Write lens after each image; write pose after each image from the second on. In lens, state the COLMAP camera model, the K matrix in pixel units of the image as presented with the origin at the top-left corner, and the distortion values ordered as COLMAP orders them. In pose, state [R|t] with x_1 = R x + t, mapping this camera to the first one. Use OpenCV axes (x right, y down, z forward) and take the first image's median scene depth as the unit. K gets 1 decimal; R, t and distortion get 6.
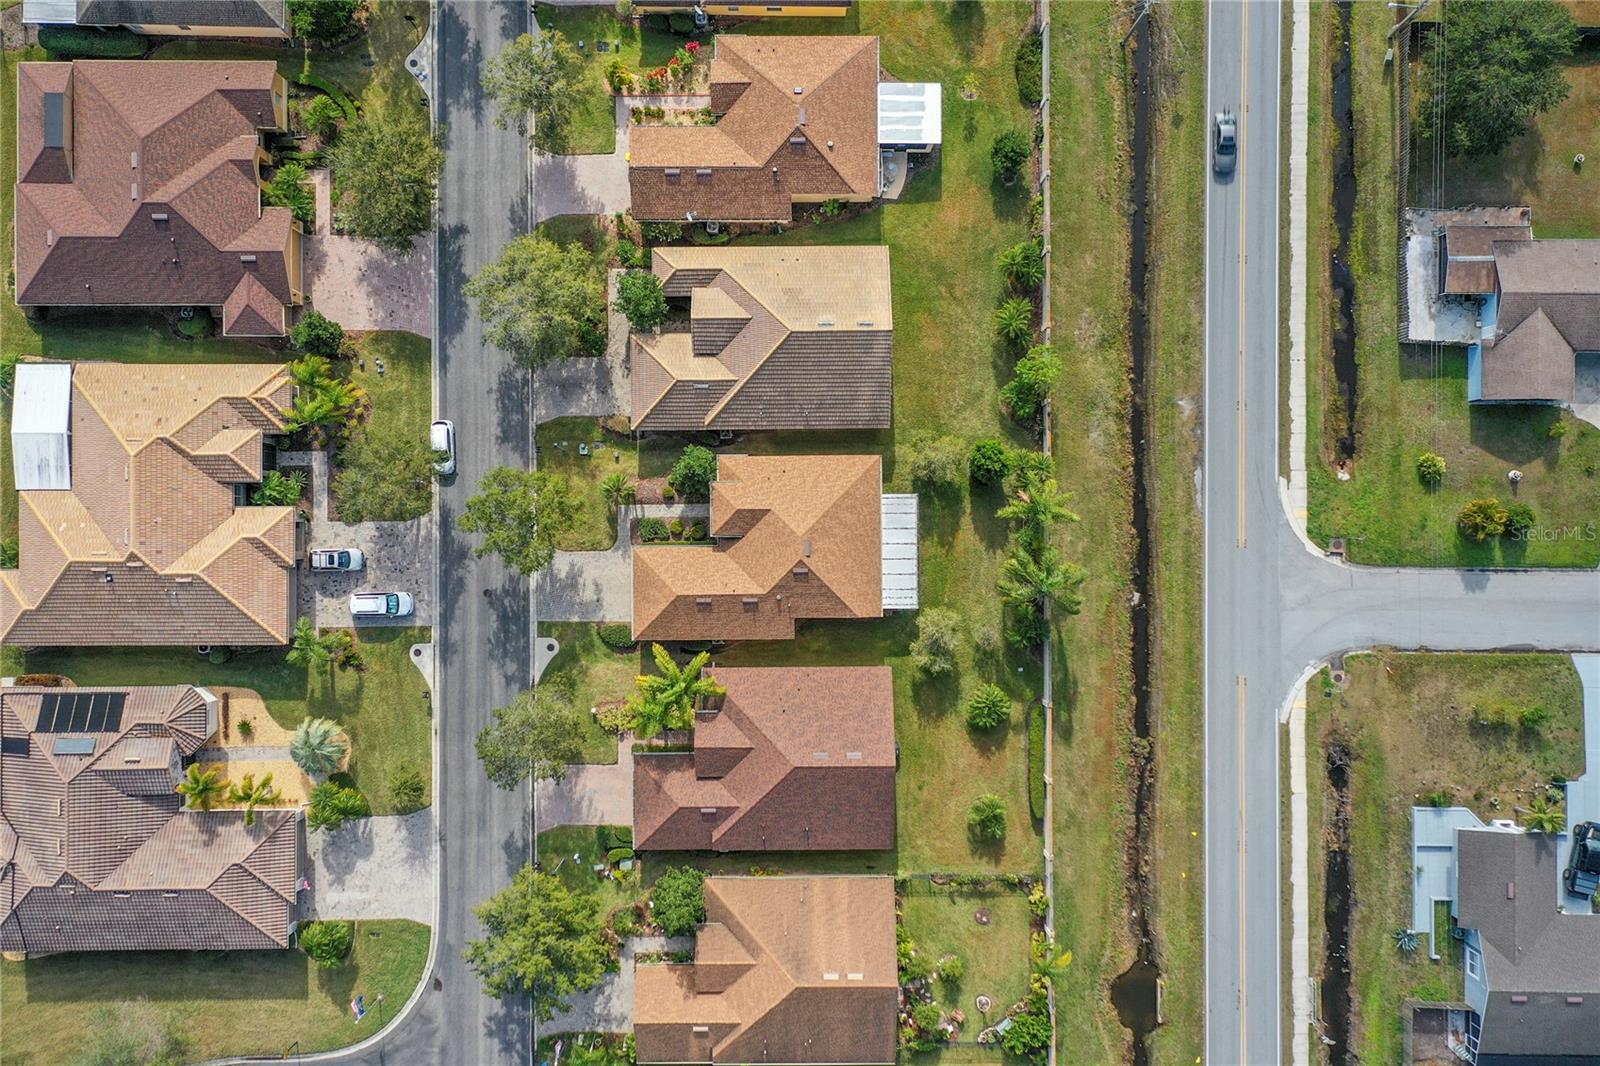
lens RADIAL K [[1275.9, 0, 800.0], [0, 1275.9, 533.0], [0, 0, 1]] dist [0.017503, 0.004124]
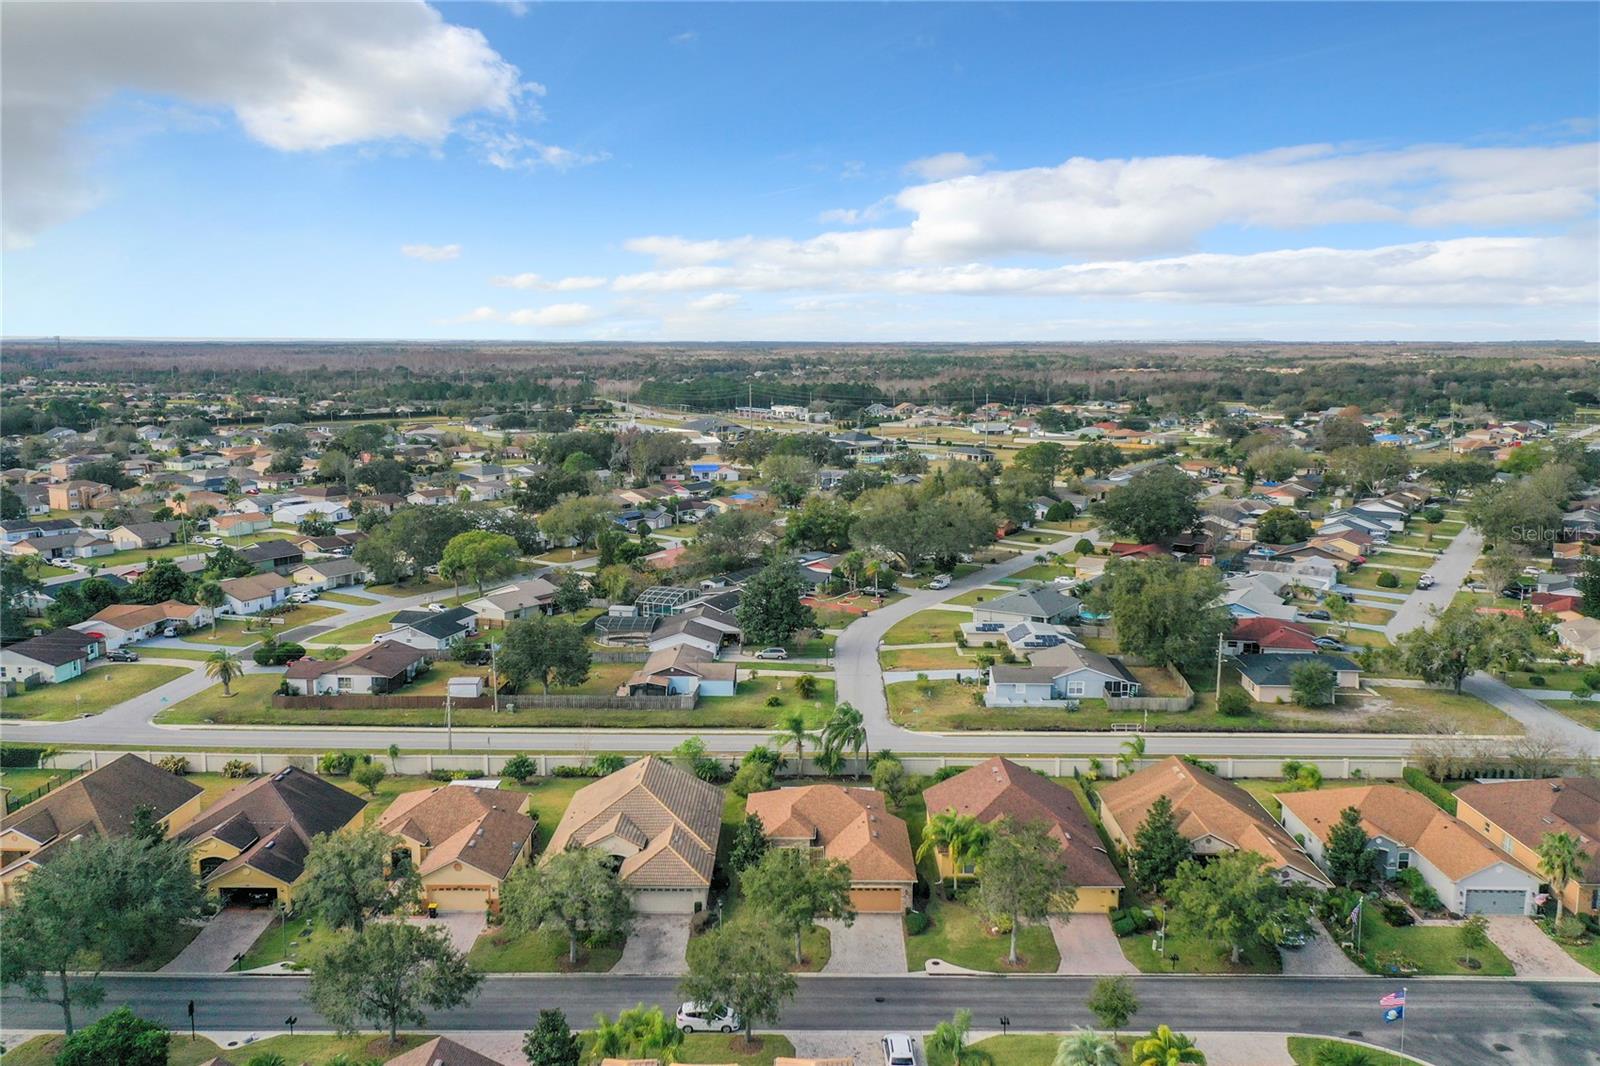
lens RADIAL K [[1275.9, 0, 800.0], [0, 1275.9, 533.0], [0, 0, 1]] dist [0.017503, 0.004124]
pose [[0.013885, -0.143547, 0.989546, -1.093844], [0.999894, 0.006298, -0.013116, 0.001966], [-0.004350, 0.989623, 0.143619, 0.581985]]
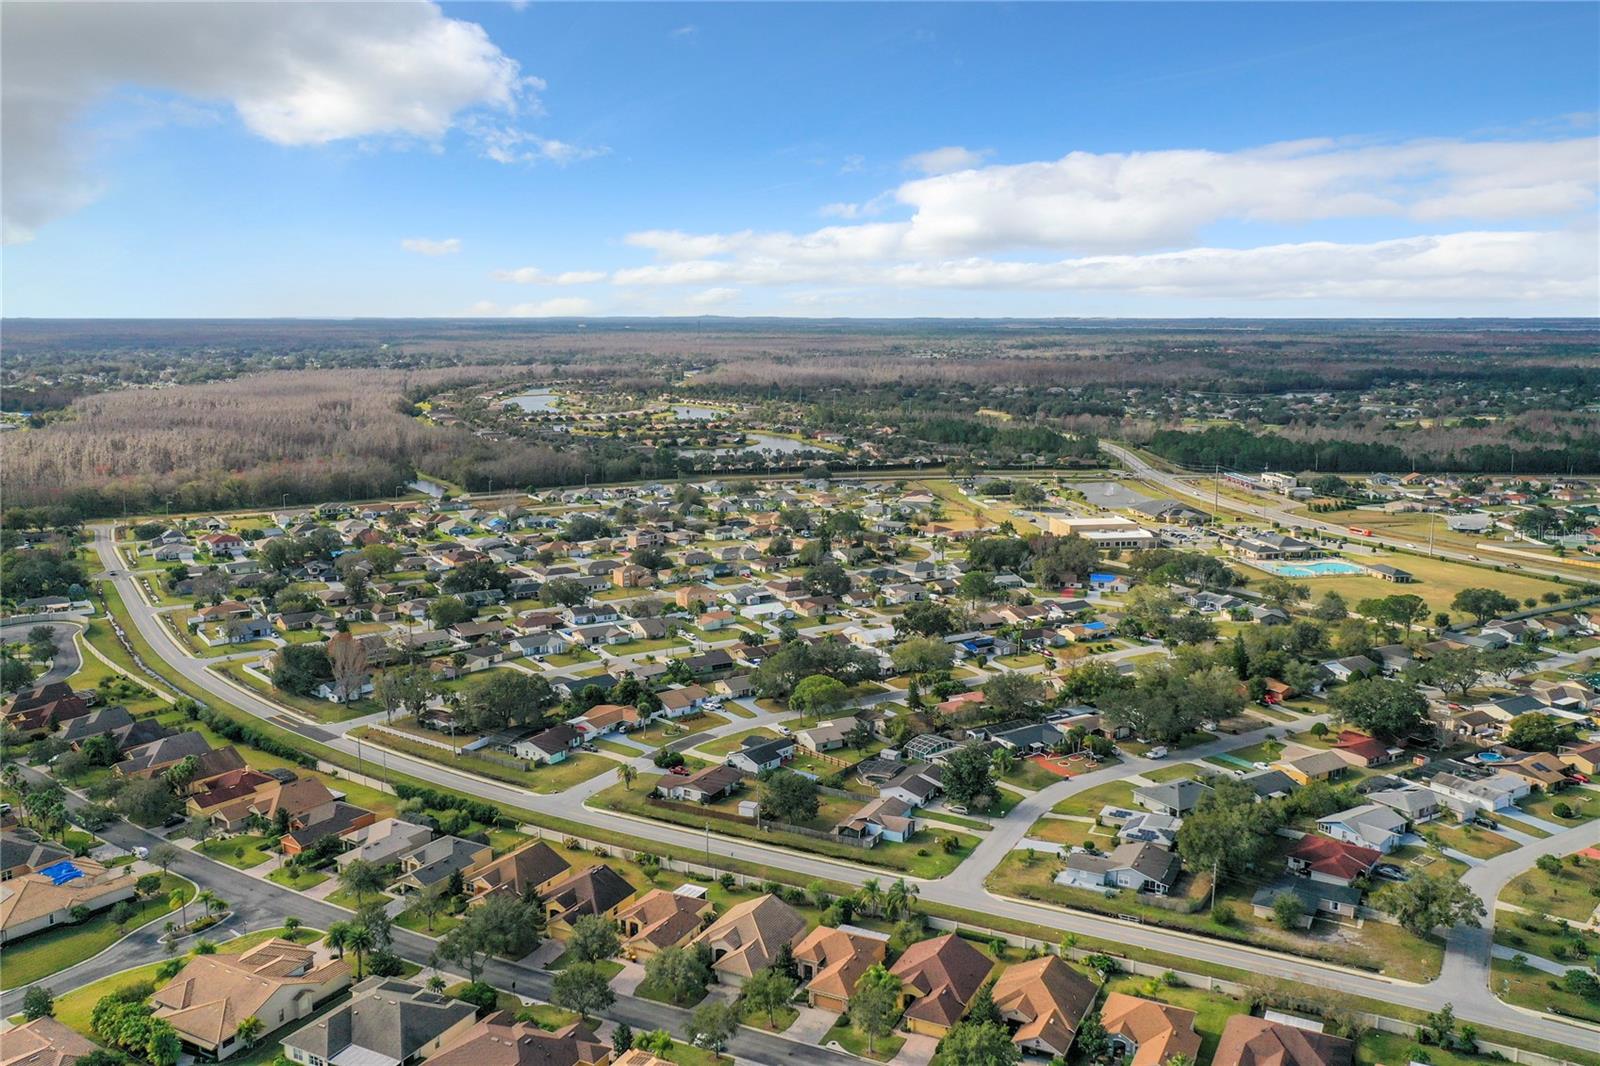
lens RADIAL K [[1310.6, 0, 800.0], [0, 1310.6, 533.0], [0, 0, 1]] dist [0.008844, 0.011103]
pose [[0.453166, -0.142145, 0.880020, -1.803008], [0.891409, 0.078342, -0.446376, 0.845609], [-0.005492, 0.986741, 0.162212, -0.012582]]
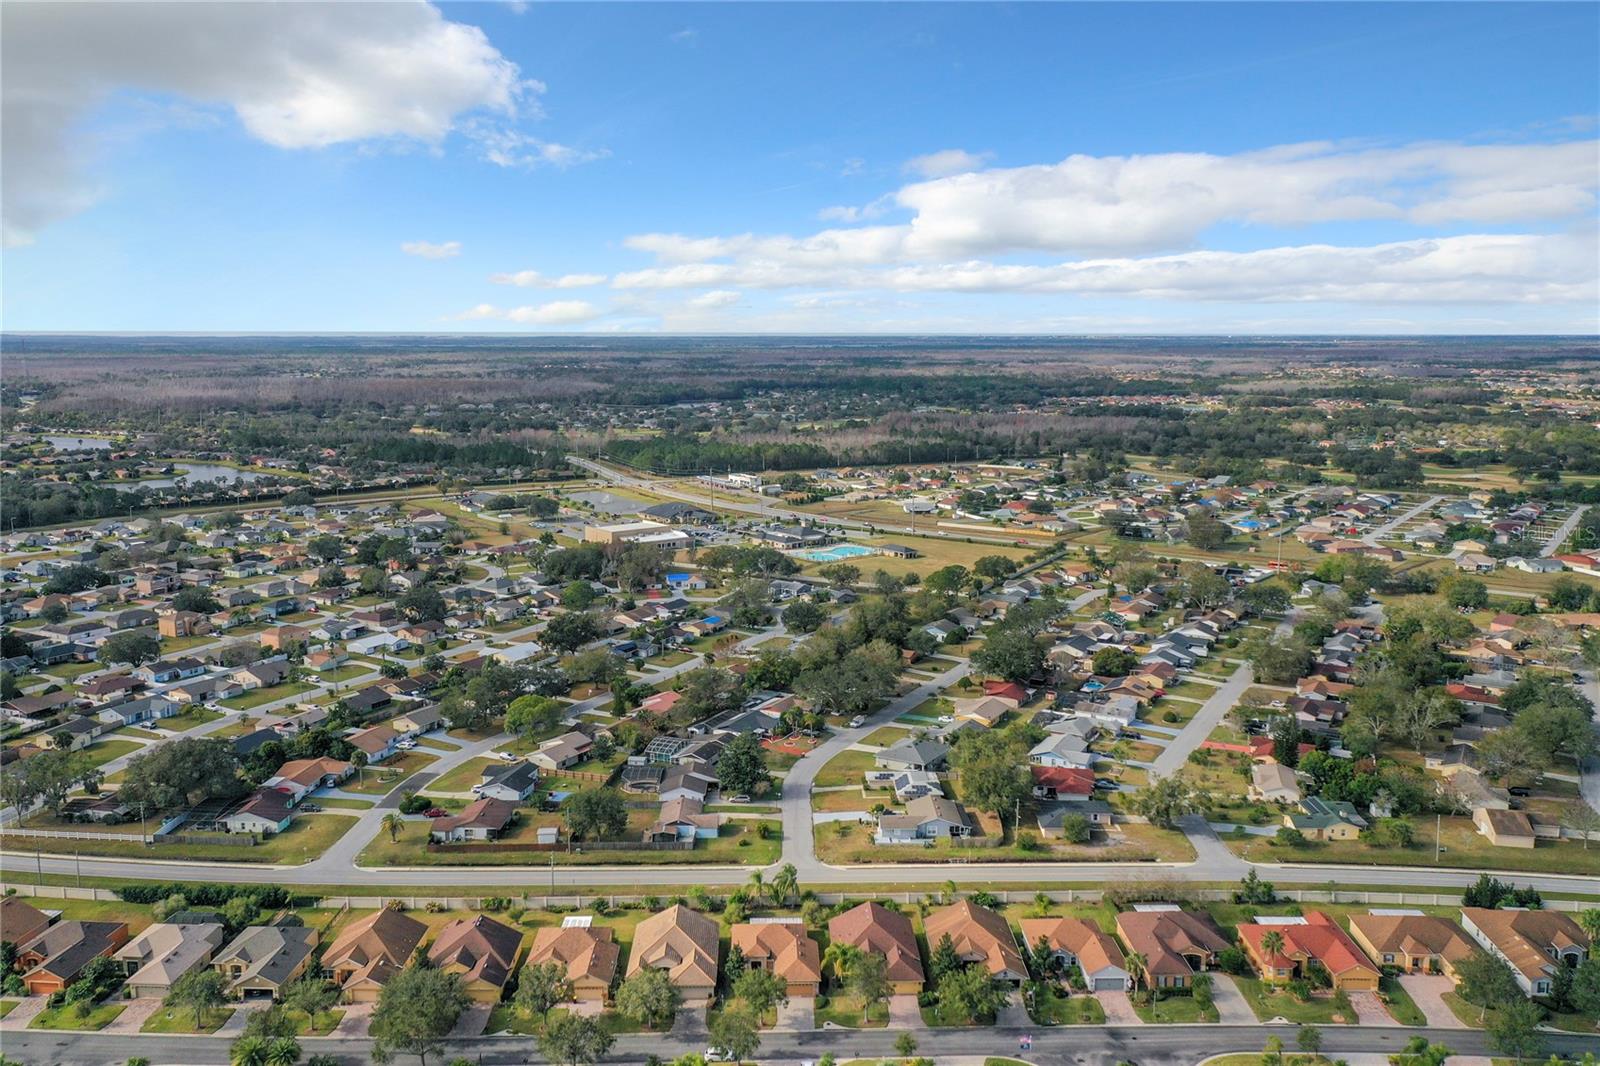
lens RADIAL K [[1275.9, 0, 800.0], [0, 1275.9, 533.0], [0, 0, 1]] dist [0.017503, 0.004124]
pose [[-0.022886, -0.150620, 0.988327, -2.006328], [0.999736, -0.001221, 0.022964, 0.005270], [-0.002252, 0.988591, 0.150608, 0.004125]]
